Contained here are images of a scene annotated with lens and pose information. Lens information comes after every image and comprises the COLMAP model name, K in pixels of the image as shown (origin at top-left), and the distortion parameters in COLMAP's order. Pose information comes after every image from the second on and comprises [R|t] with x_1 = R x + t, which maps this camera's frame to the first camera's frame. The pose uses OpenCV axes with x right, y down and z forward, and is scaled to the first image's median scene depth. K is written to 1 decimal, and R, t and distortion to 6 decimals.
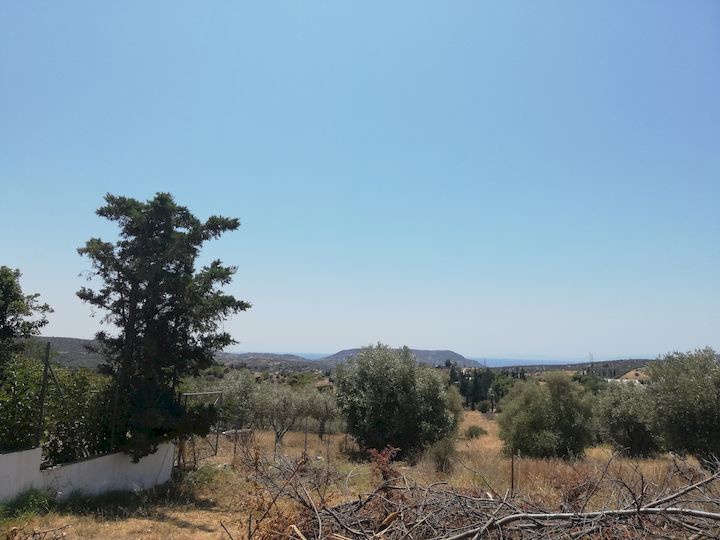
lens RADIAL K [[535.6, 0, 355.6], [0, 535.6, 267.4], [0, 0, 1]] dist [0.056401, -0.083647]
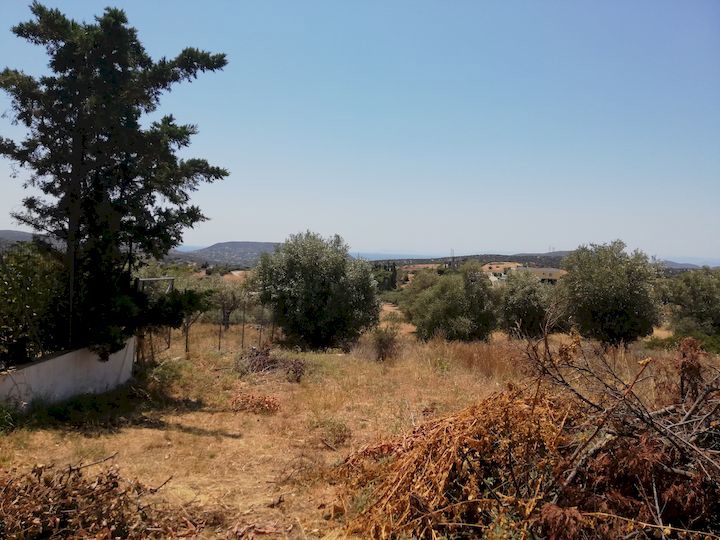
lens RADIAL K [[535.6, 0, 360.8], [0, 535.6, 266.7], [0, 0, 1]] dist [0.056401, -0.083647]
pose [[0.973238, 0.006758, 0.229701, -0.183217], [-0.051321, 0.980714, 0.188591, 0.045078], [-0.223996, -0.195332, 0.954815, 0.147577]]
